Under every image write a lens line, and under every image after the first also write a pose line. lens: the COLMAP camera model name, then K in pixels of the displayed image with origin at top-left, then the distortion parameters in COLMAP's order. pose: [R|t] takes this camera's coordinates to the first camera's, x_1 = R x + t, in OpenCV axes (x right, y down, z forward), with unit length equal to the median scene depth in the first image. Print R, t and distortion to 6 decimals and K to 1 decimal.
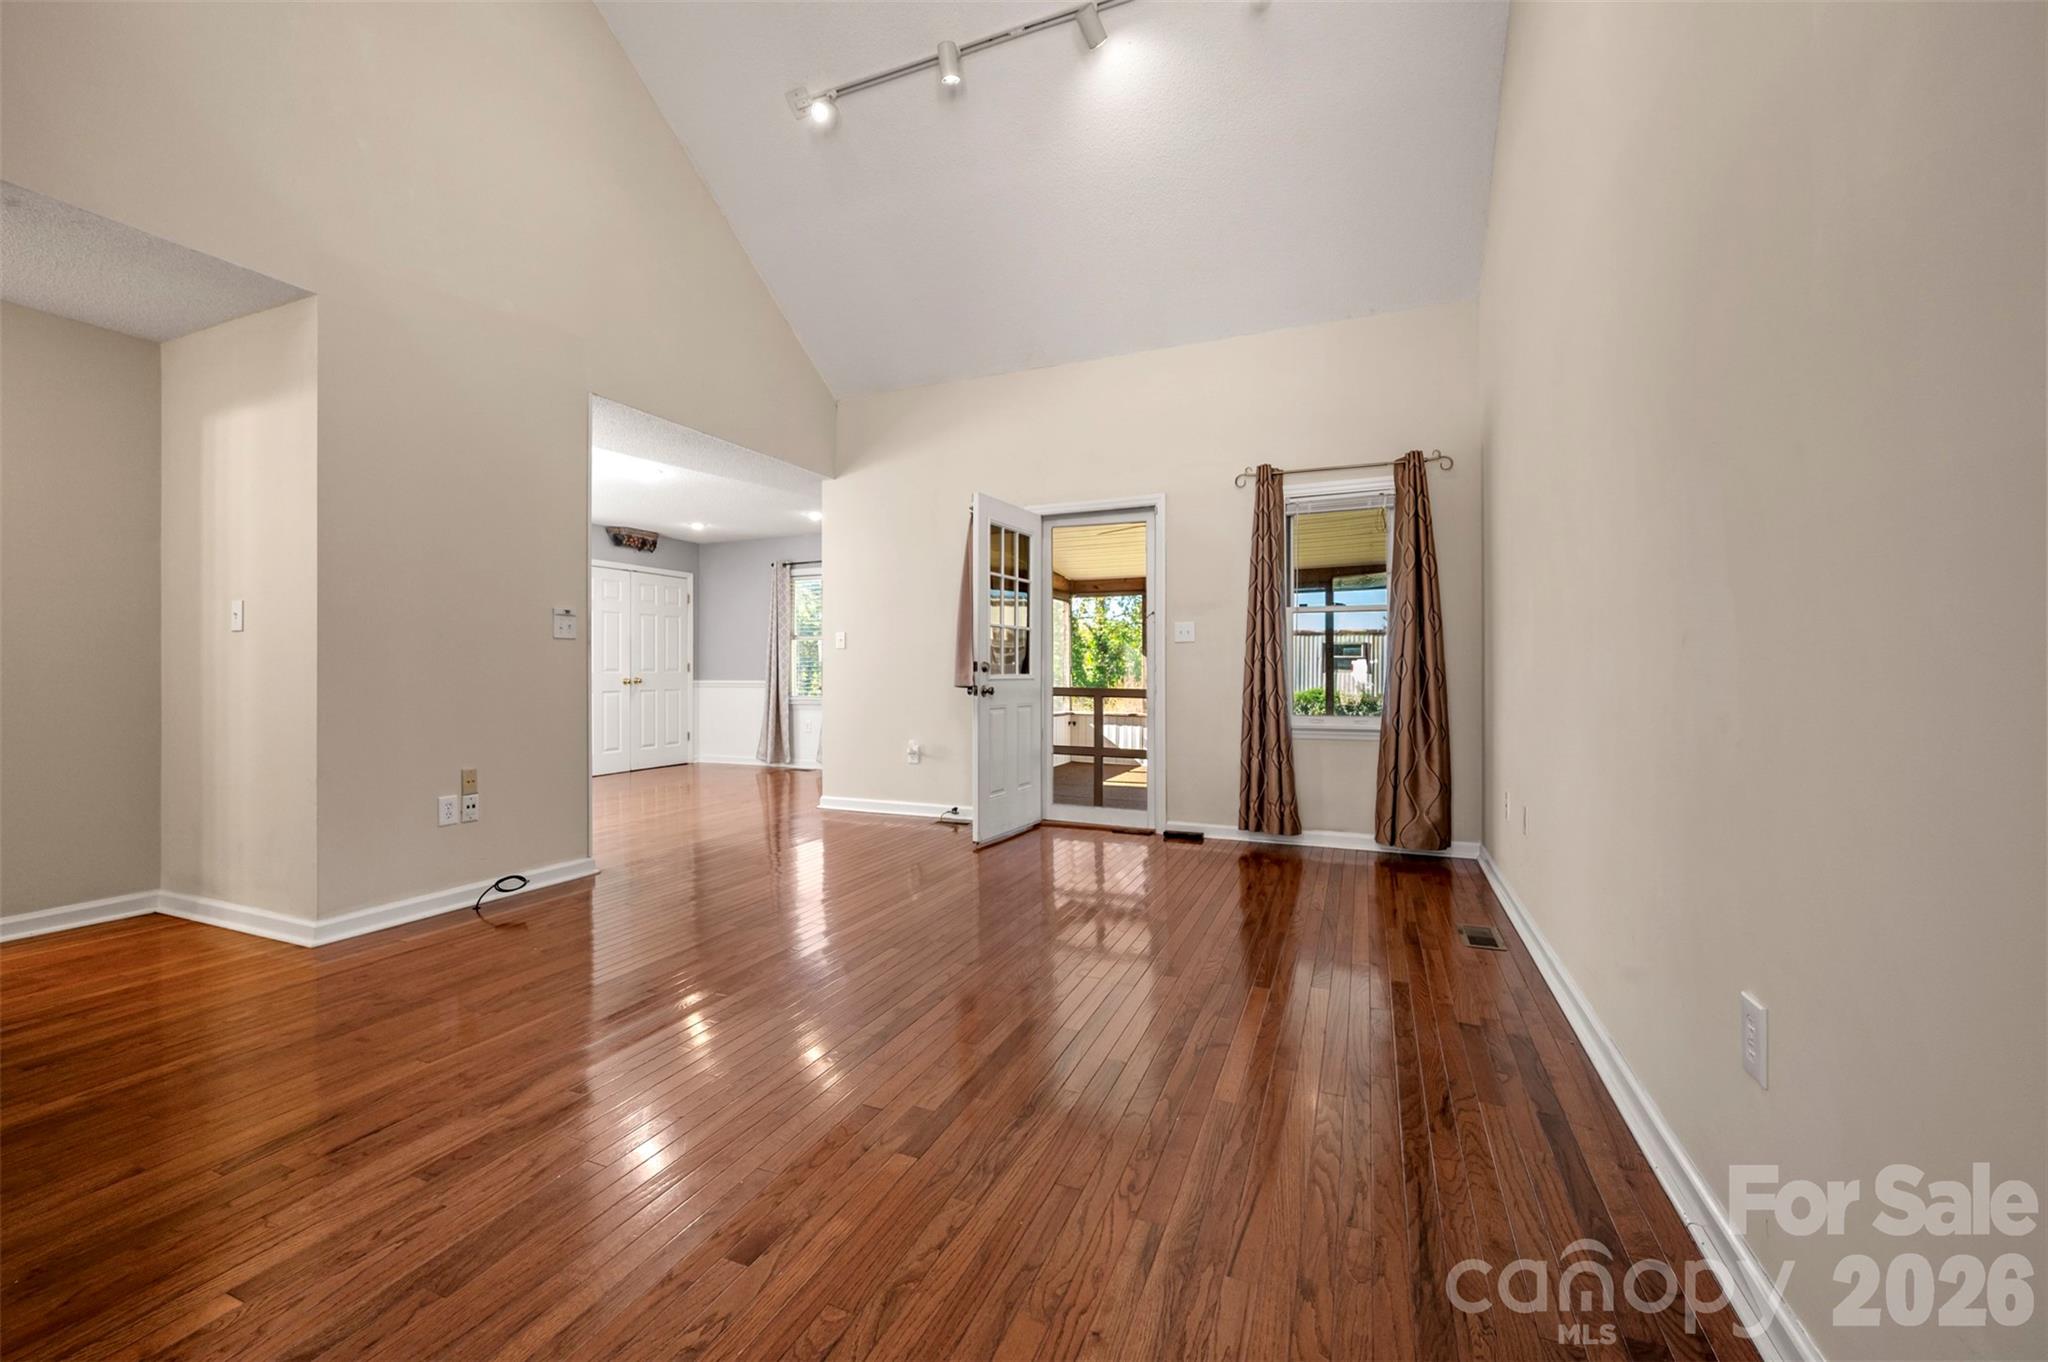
lens RADIAL K [[808.0, 0, 992.1], [0, 808.0, 671.9], [0, 0, 1]] dist [0.000189, -0.000186]
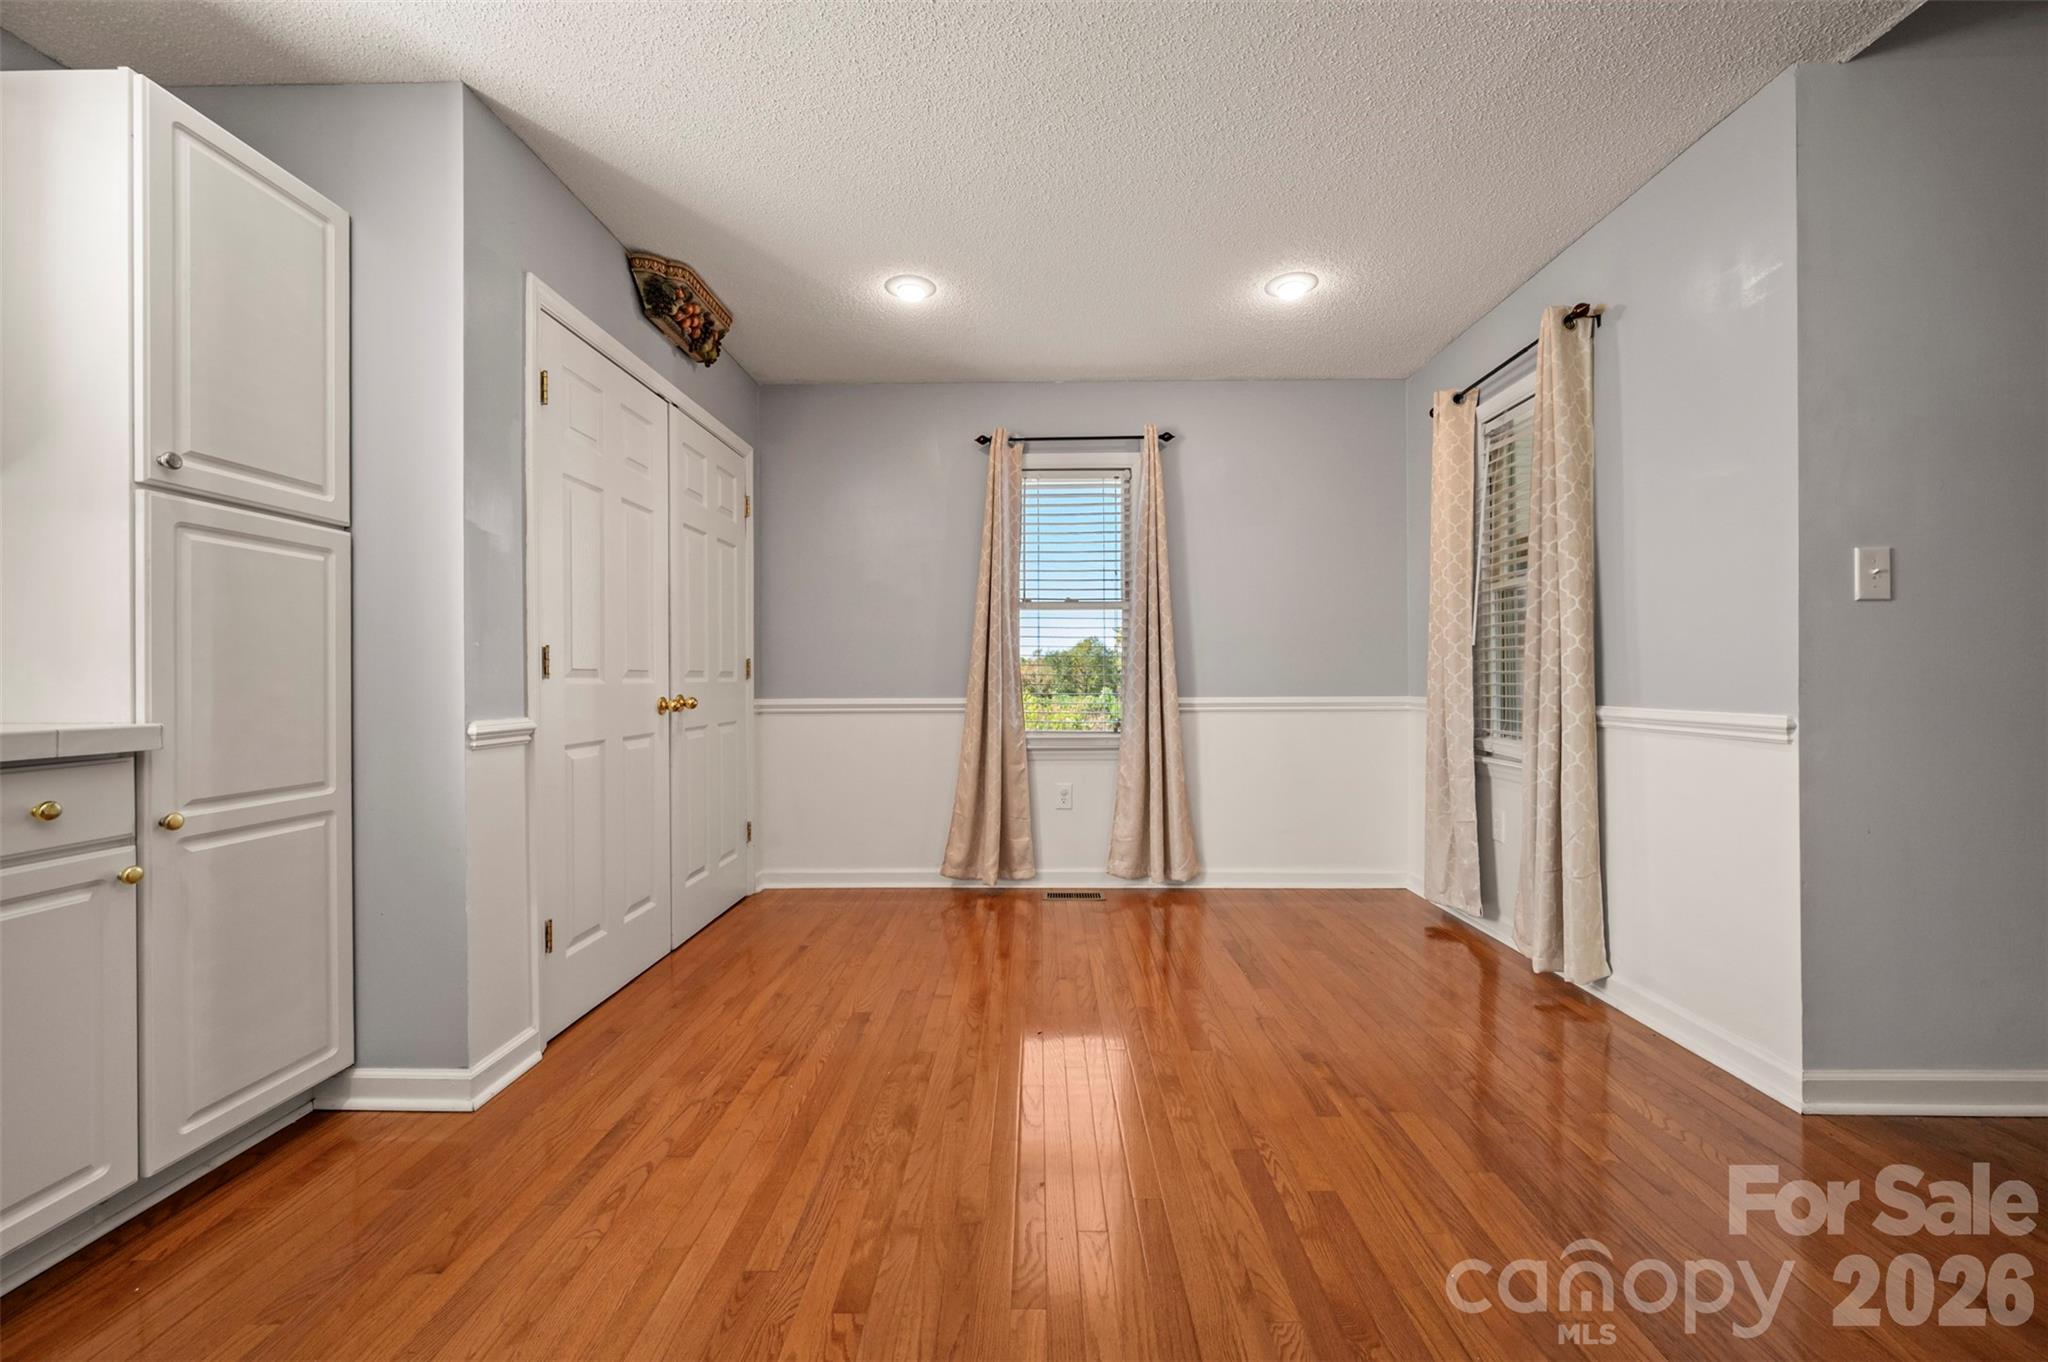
lens RADIAL K [[808.0, 0, 1031.1], [0, 808.0, 677.1], [0, 0, 1]] dist [0.000189, -0.000186]
pose [[0.921504, -0.005074, 0.388335, -0.424957], [0.002726, 0.999975, 0.006597, -0.003339], [-0.388358, -0.005020, 0.921495, 0.580349]]
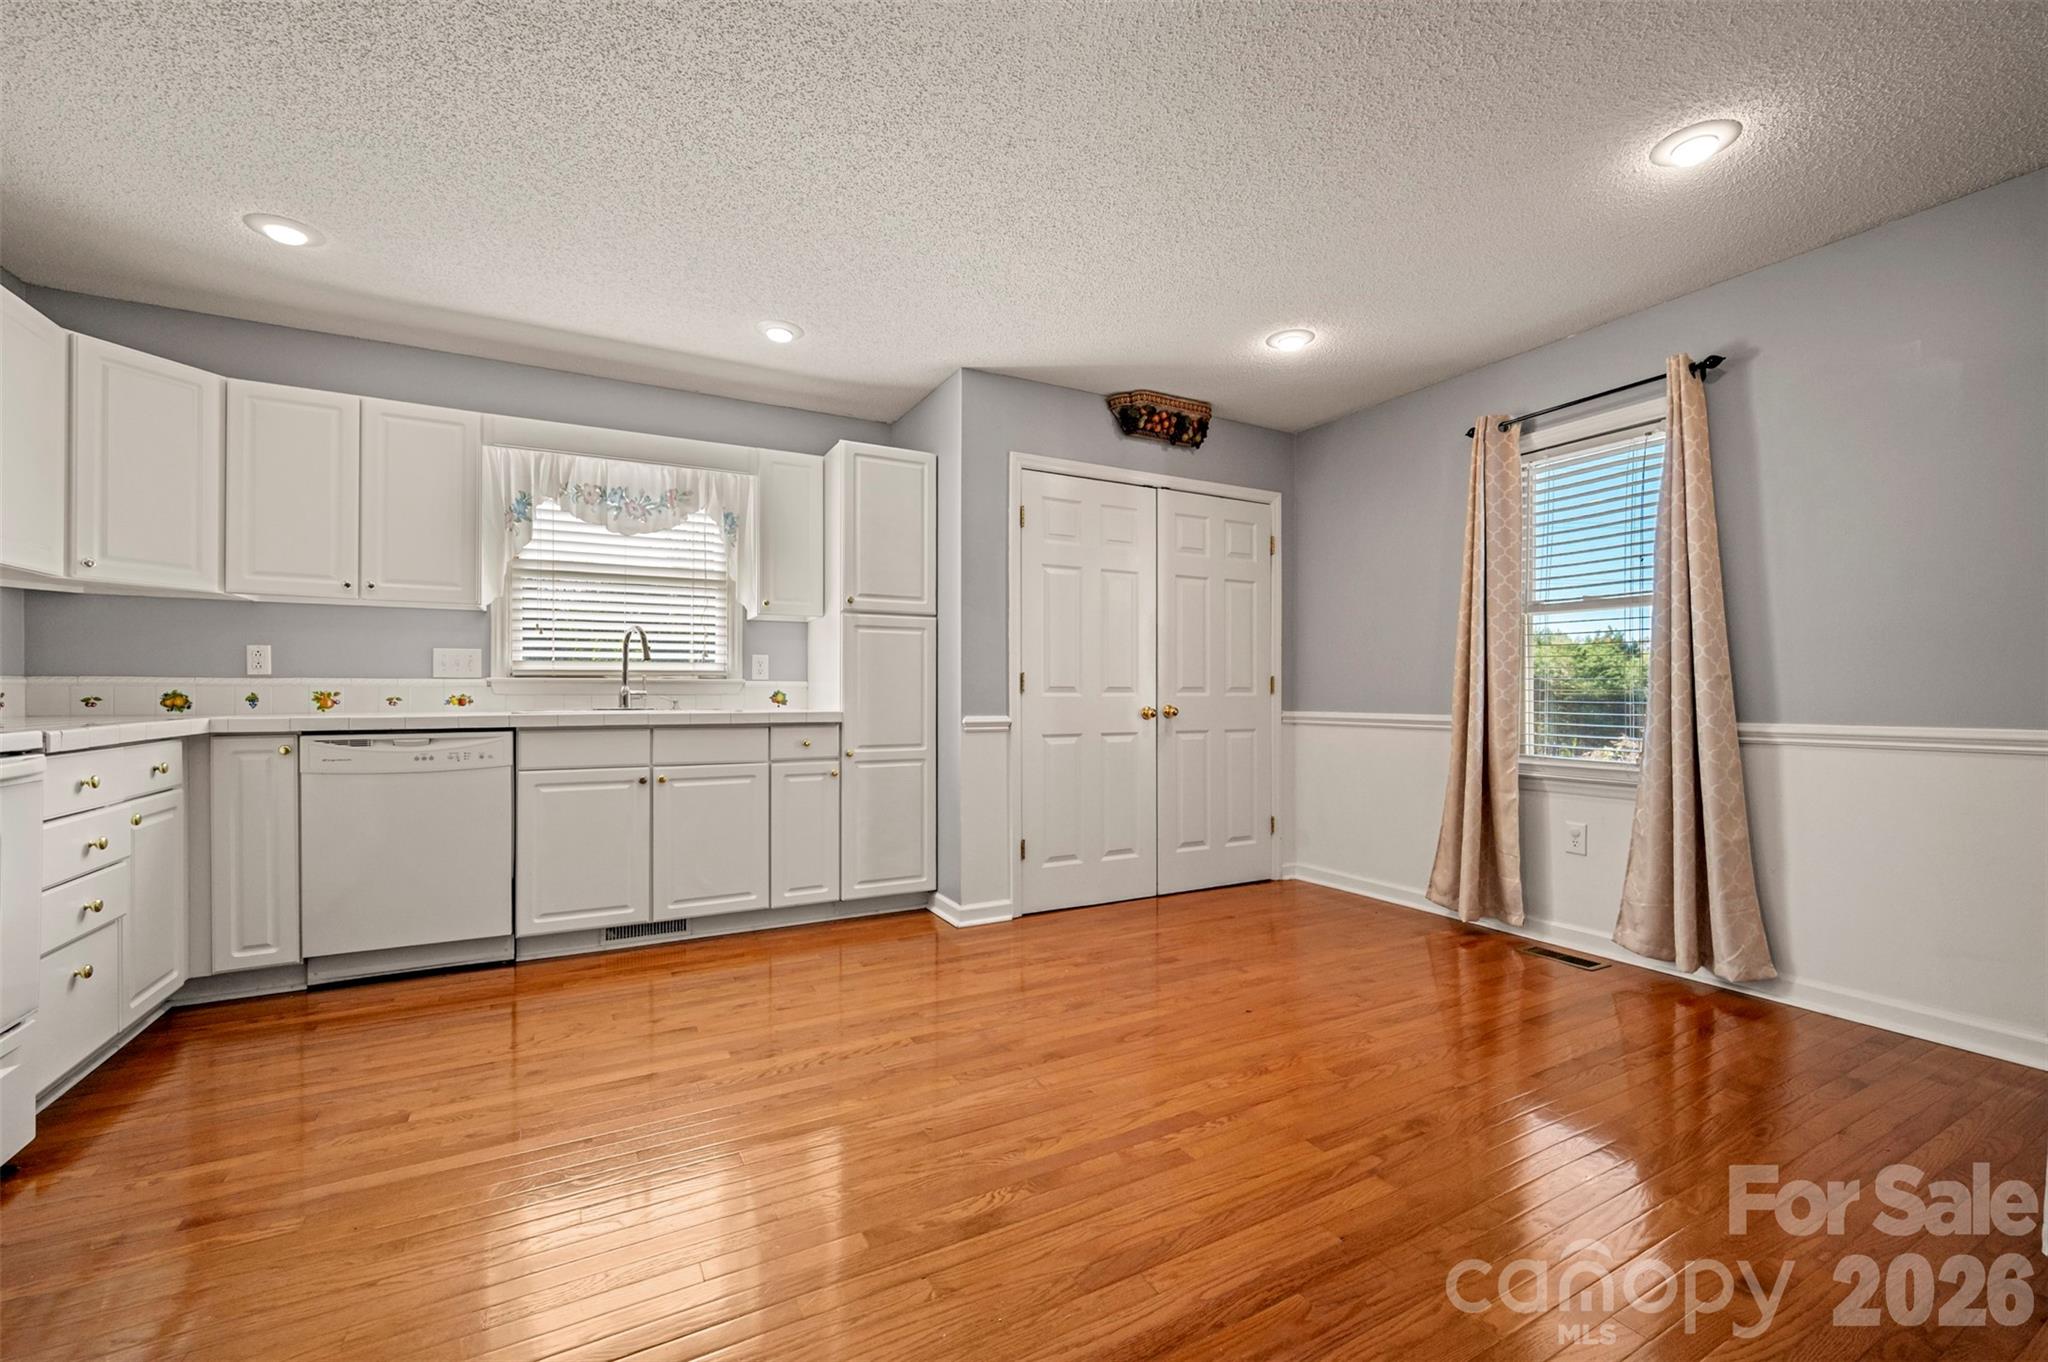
lens RADIAL K [[834.7, 0, 1027.5], [0, 834.7, 693.7], [0, 0, 1]] dist [-0.004211, -0.000248]
pose [[0.793995, -0.000712, -0.607924, -0.195091], [0.005056, 0.999972, 0.005433, -0.003471], [0.607904, -0.007387, 0.793976, 0.530866]]
